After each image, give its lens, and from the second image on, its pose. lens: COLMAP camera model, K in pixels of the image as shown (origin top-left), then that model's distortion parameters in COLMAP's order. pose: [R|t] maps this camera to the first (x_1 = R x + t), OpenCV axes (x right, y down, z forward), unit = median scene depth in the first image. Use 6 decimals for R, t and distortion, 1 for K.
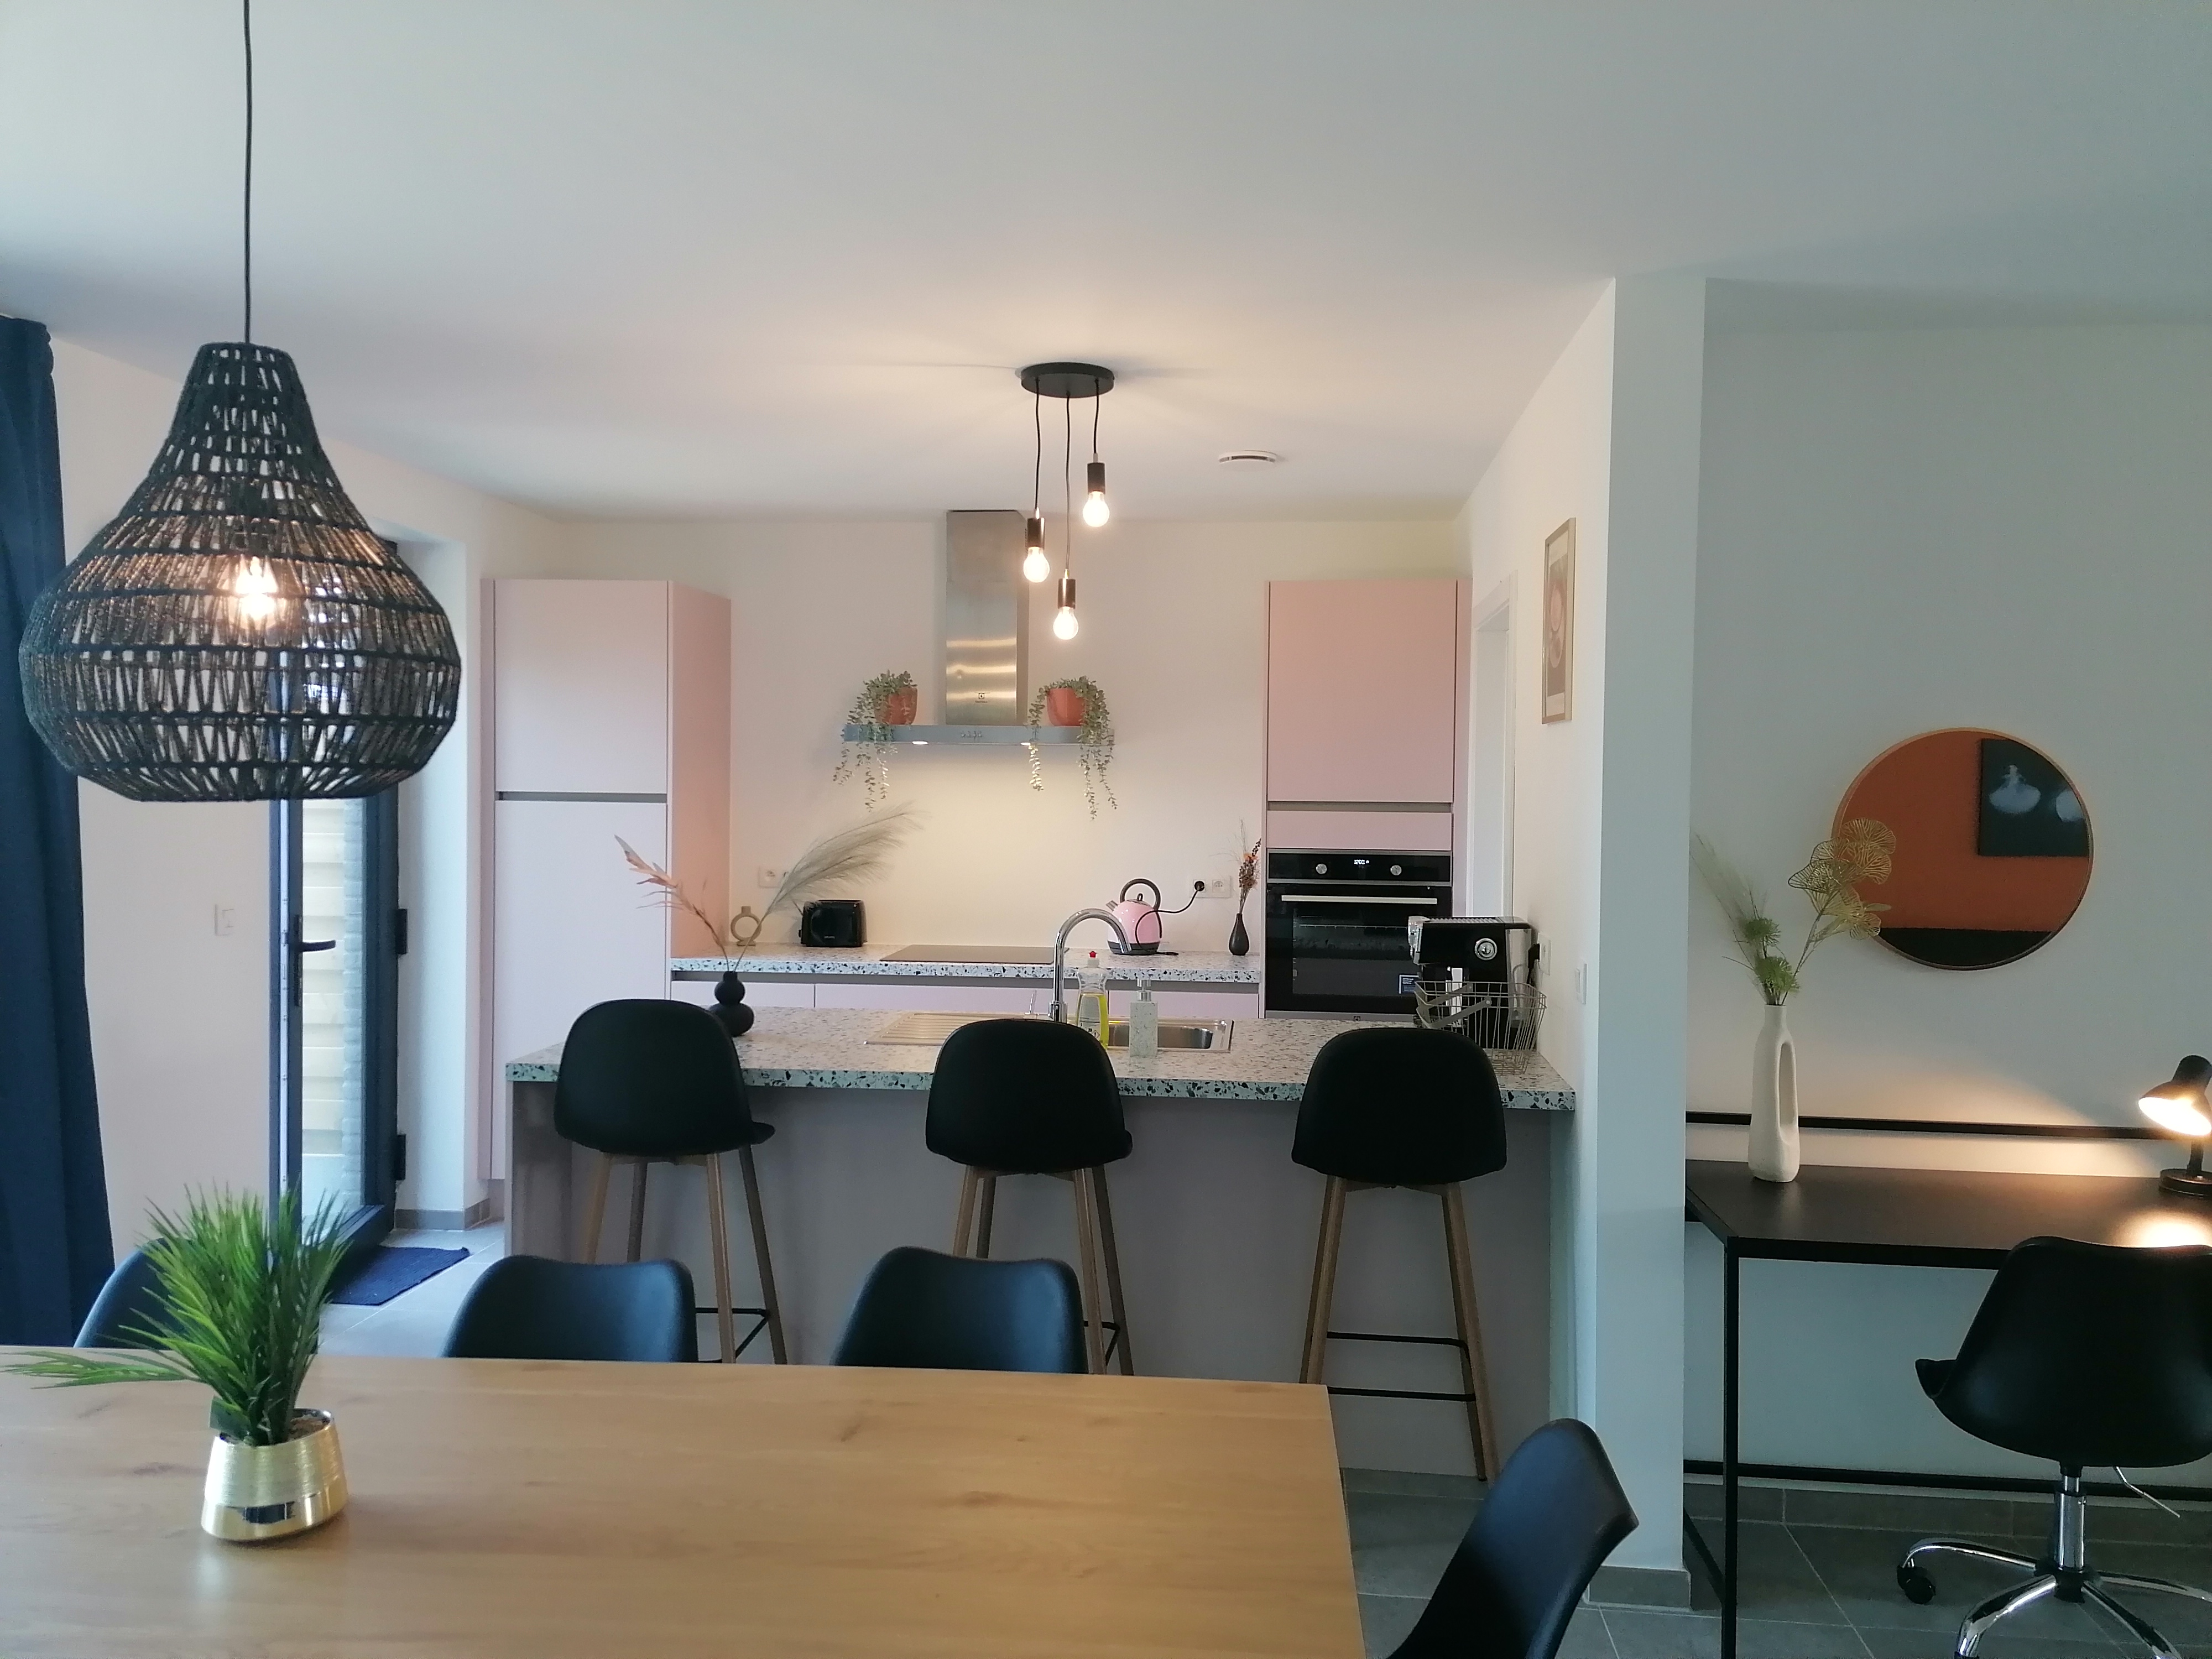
lens RADIAL K [[1640.6, 0, 1090.8], [0, 1640.6, 818.7], [0, 0, 1]] dist [0.072536, 0.000089]
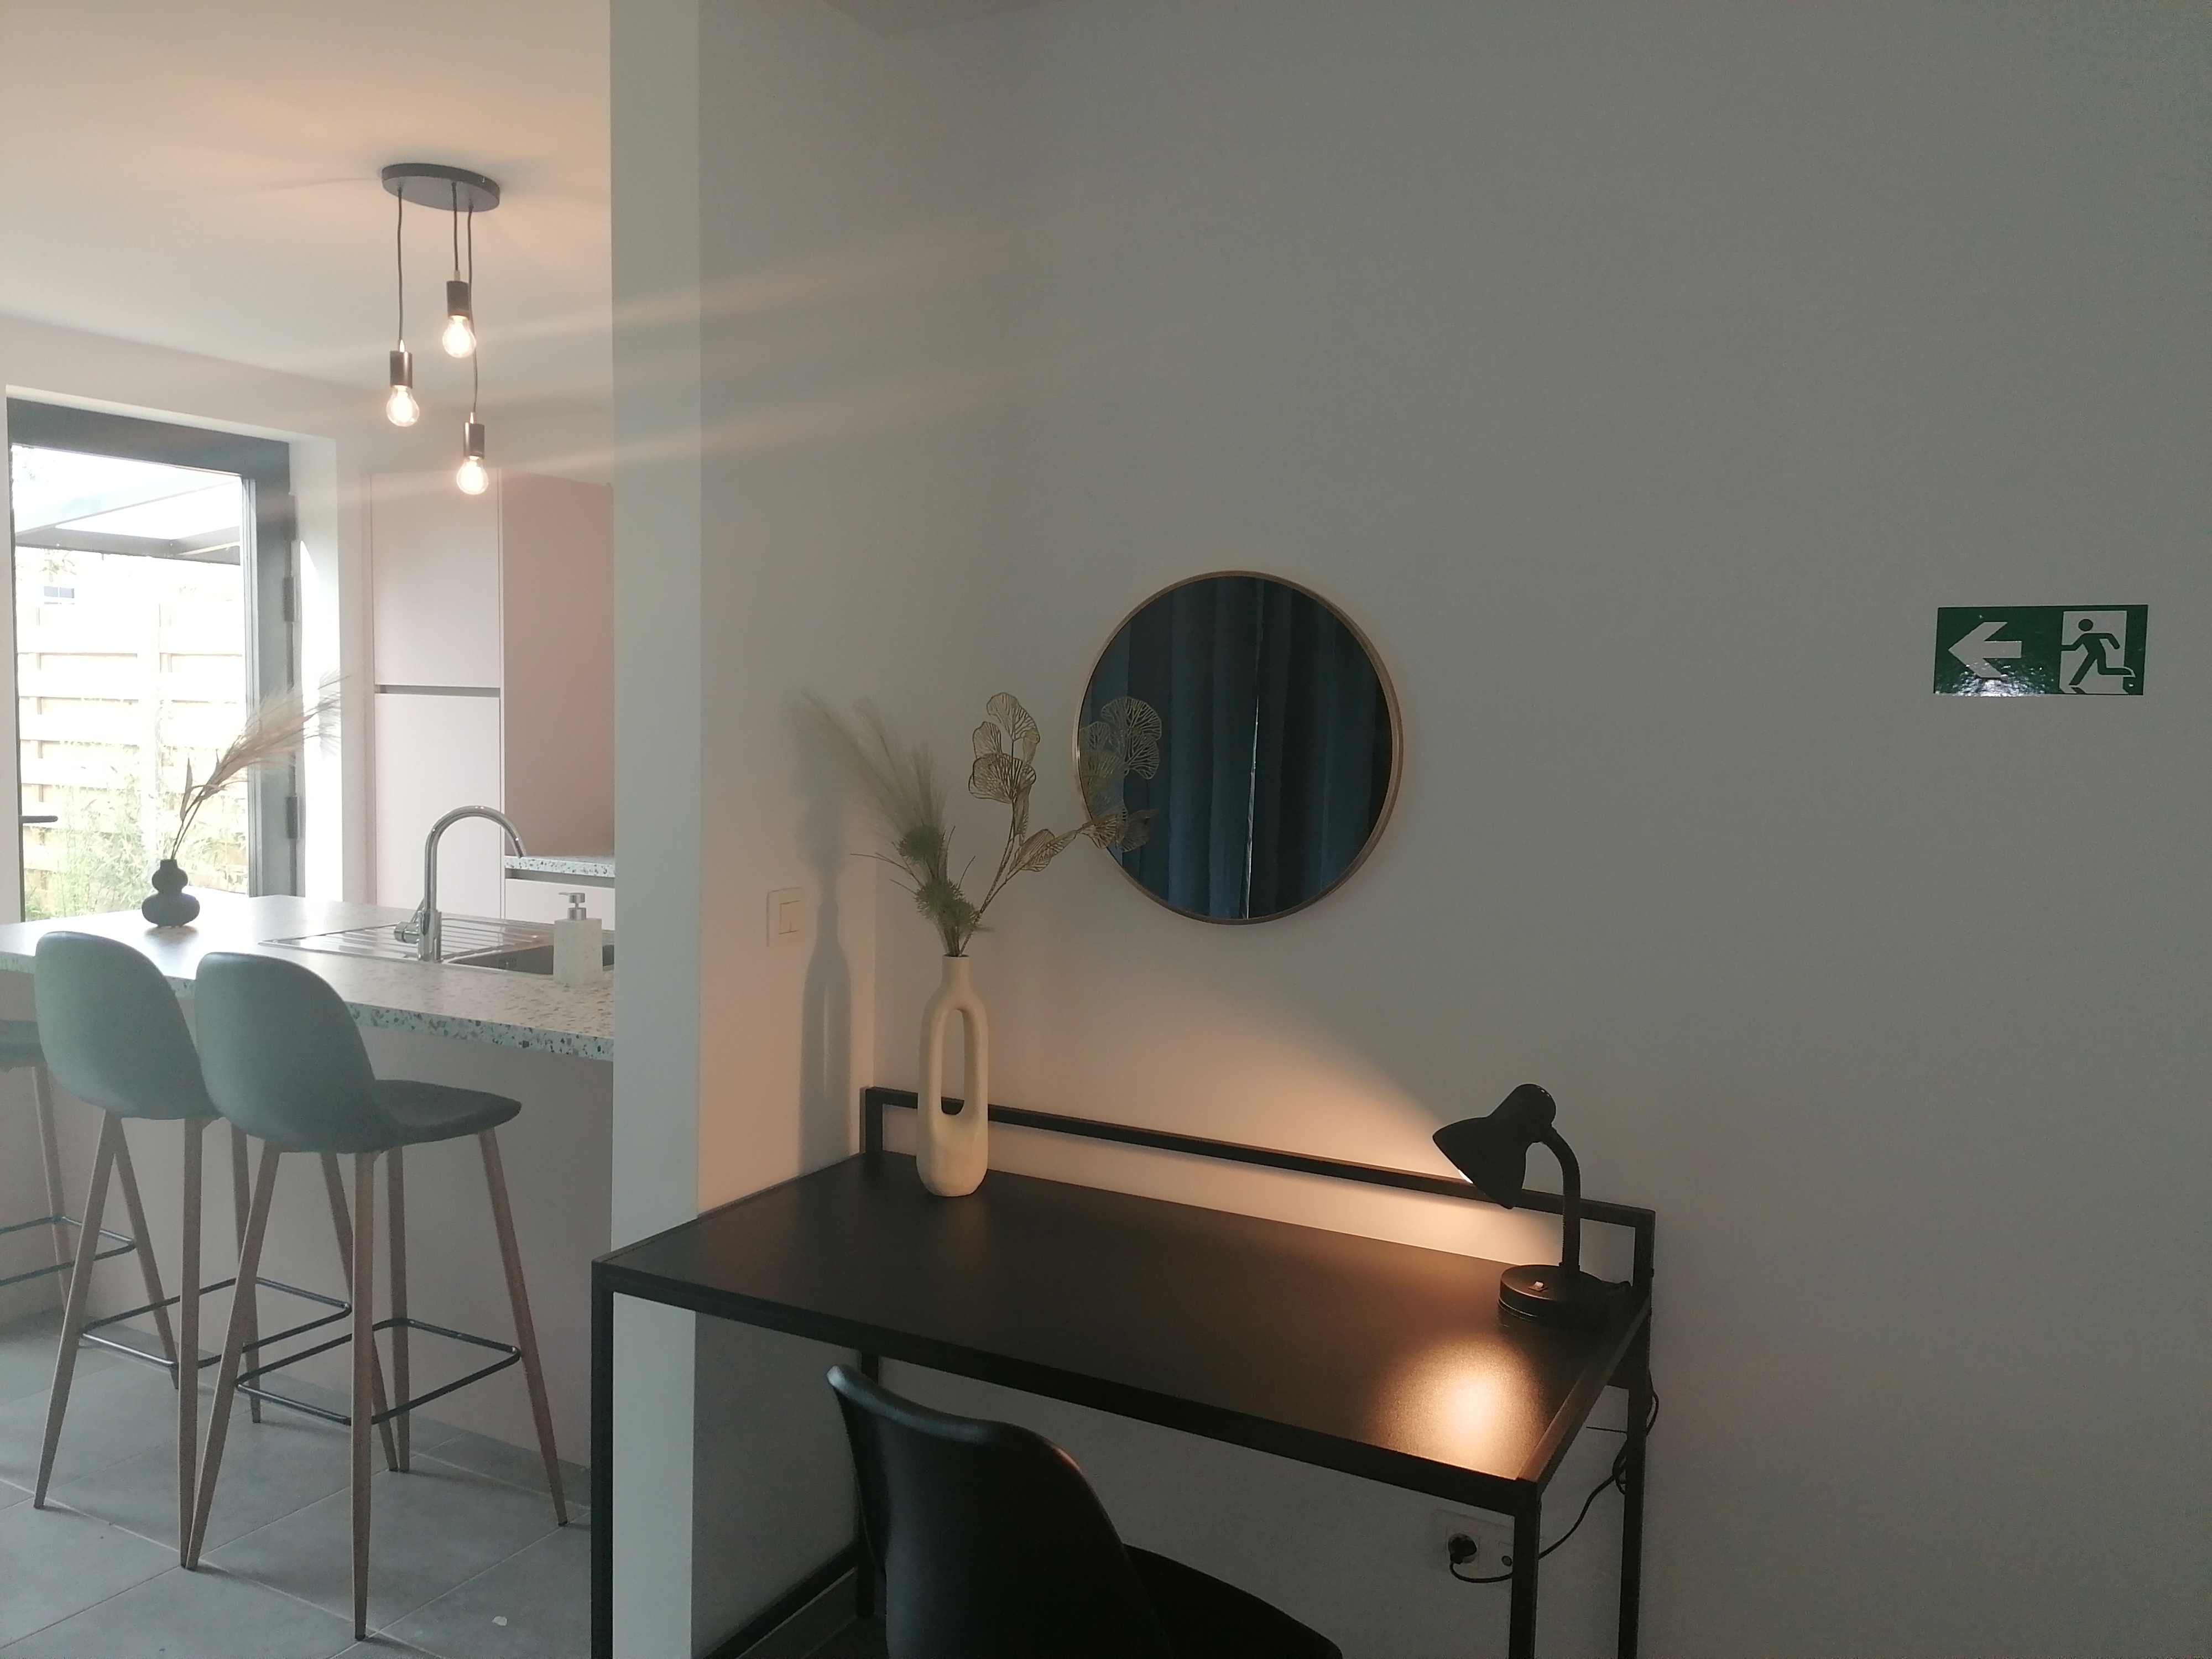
lens RADIAL K [[1640.6, 0, 1090.8], [0, 1640.6, 818.7], [0, 0, 1]] dist [0.072536, 0.000089]
pose [[0.929270, 0.031211, -0.368080, 0.455976], [-0.014884, 0.998779, 0.047112, 0.011234], [0.369101, -0.038301, 0.928600, 0.222820]]
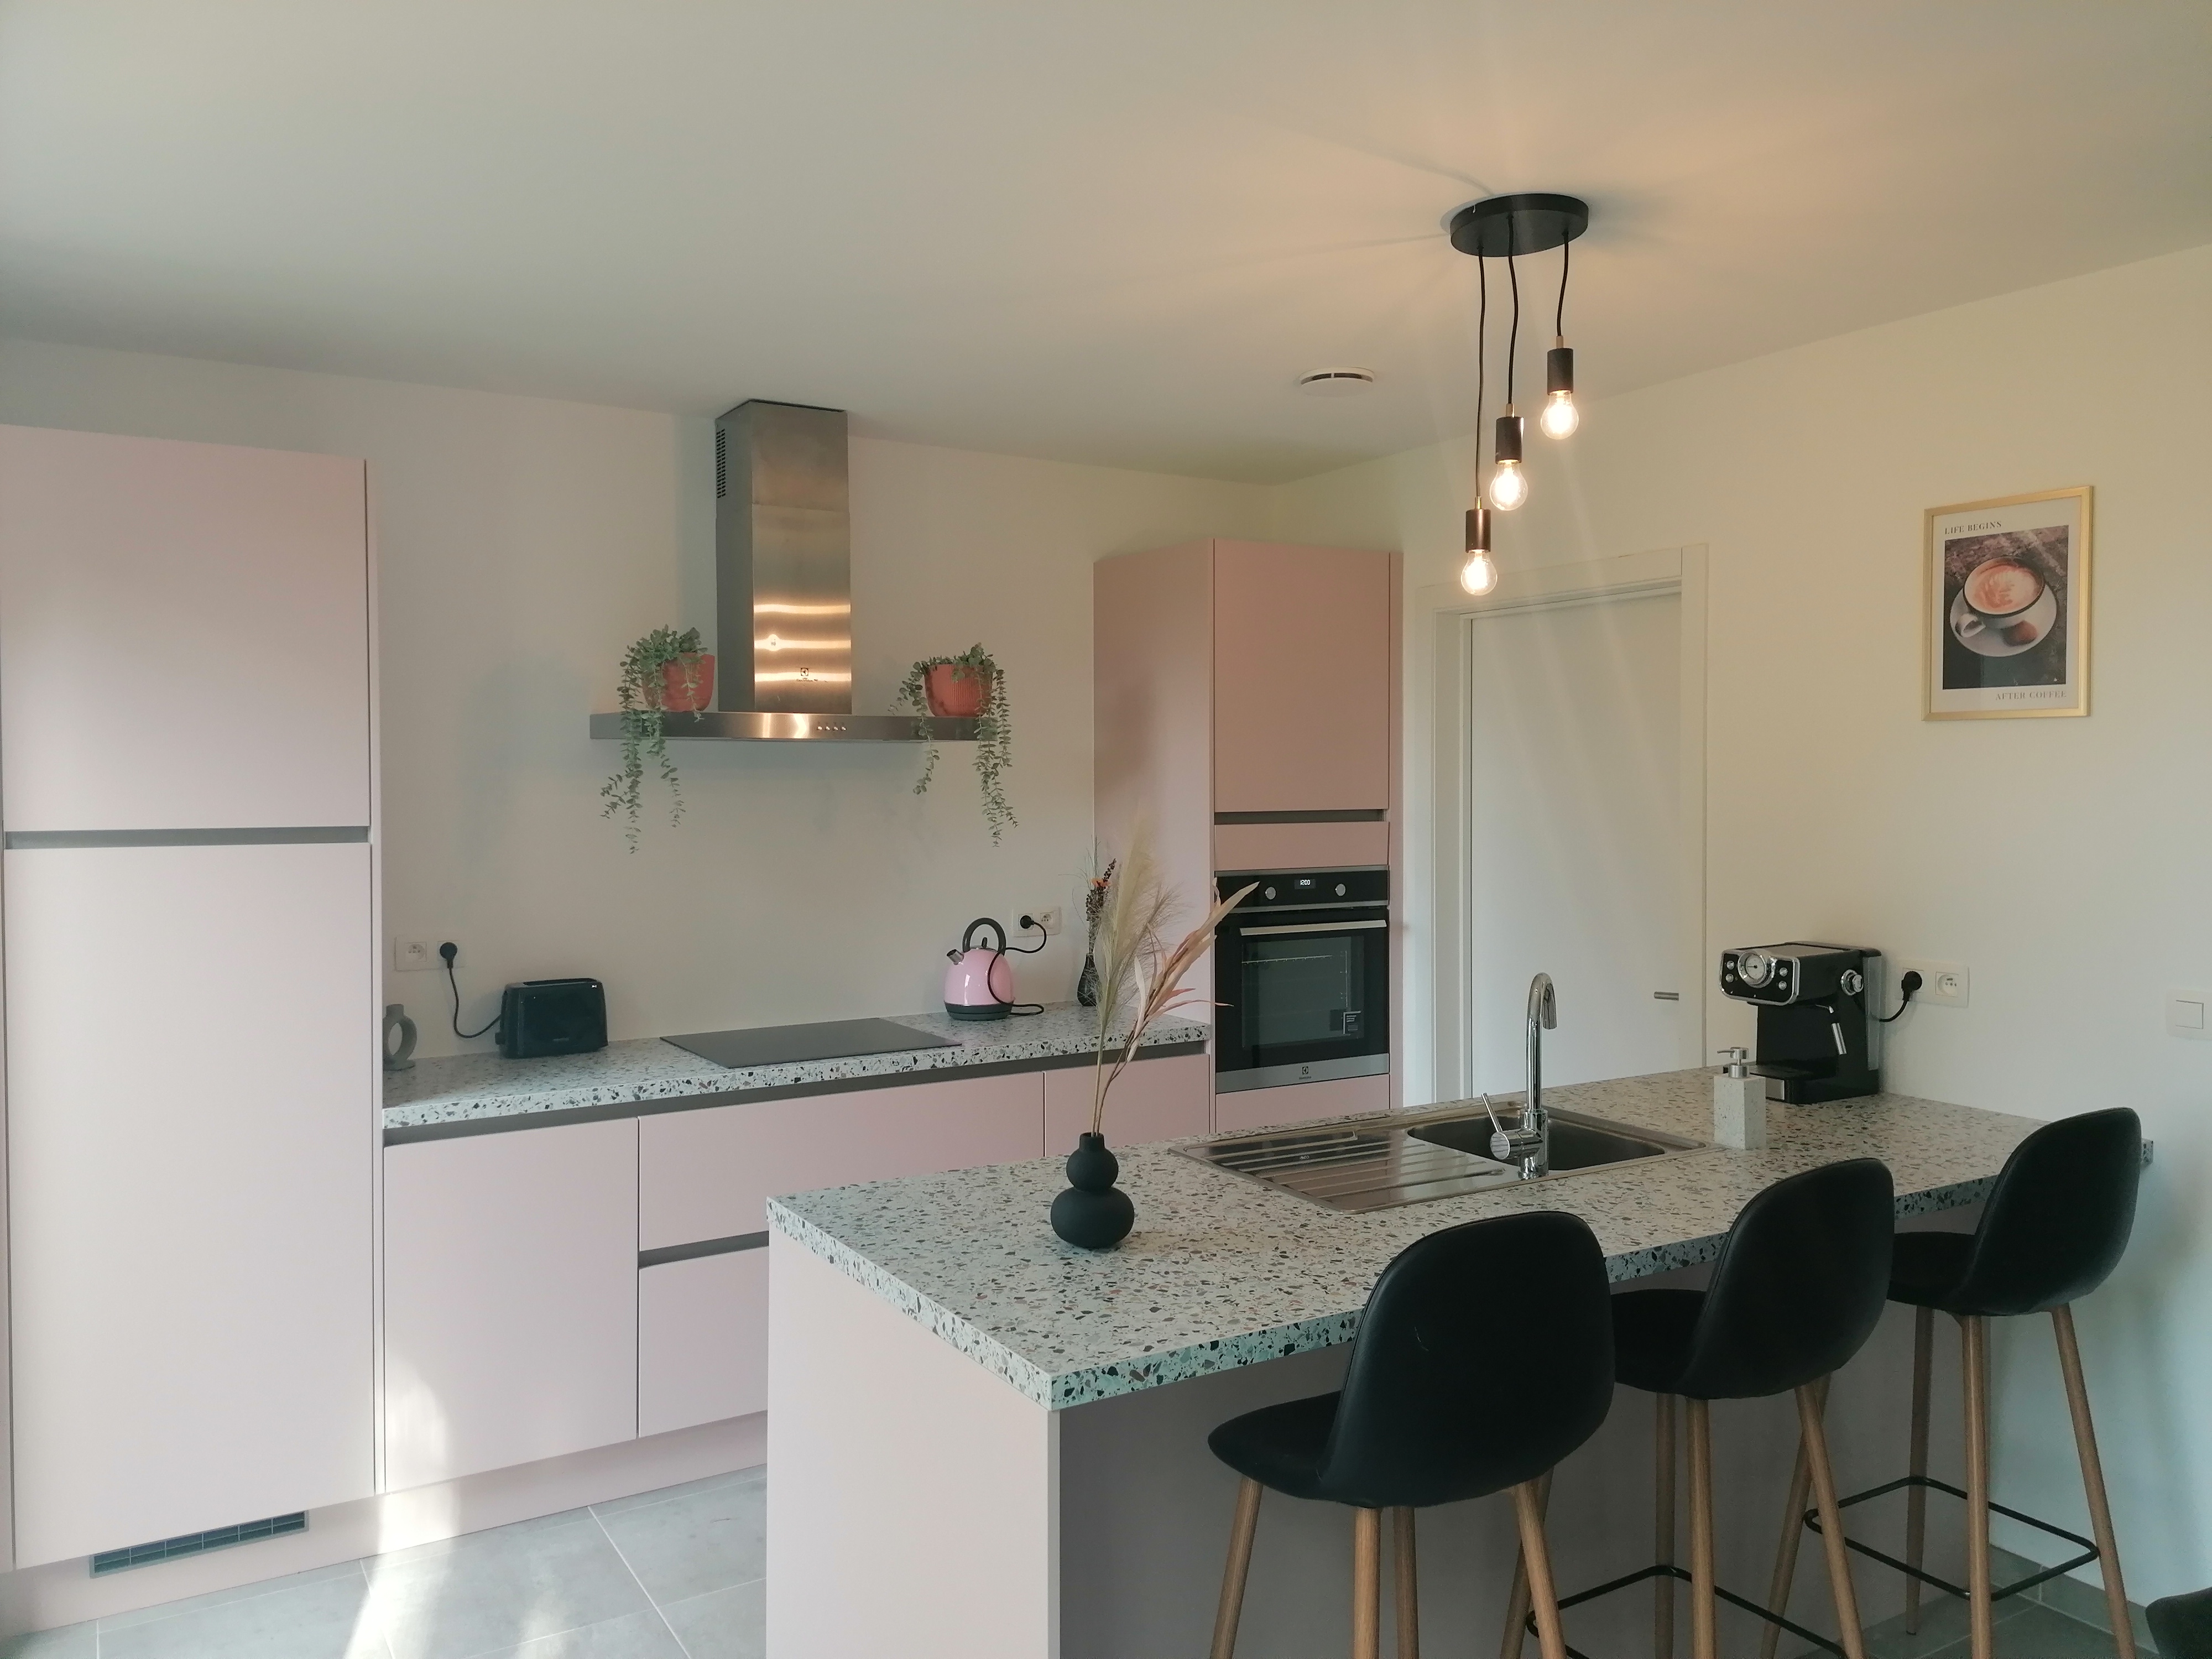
lens RADIAL K [[1640.6, 0, 1090.8], [0, 1640.6, 818.7], [0, 0, 1]] dist [0.072536, 0.000089]
pose [[0.795941, -0.028356, 0.604710, -0.429309], [0.024616, 0.999592, 0.014472, -0.021087], [-0.604873, 0.003367, 0.796314, 0.399421]]
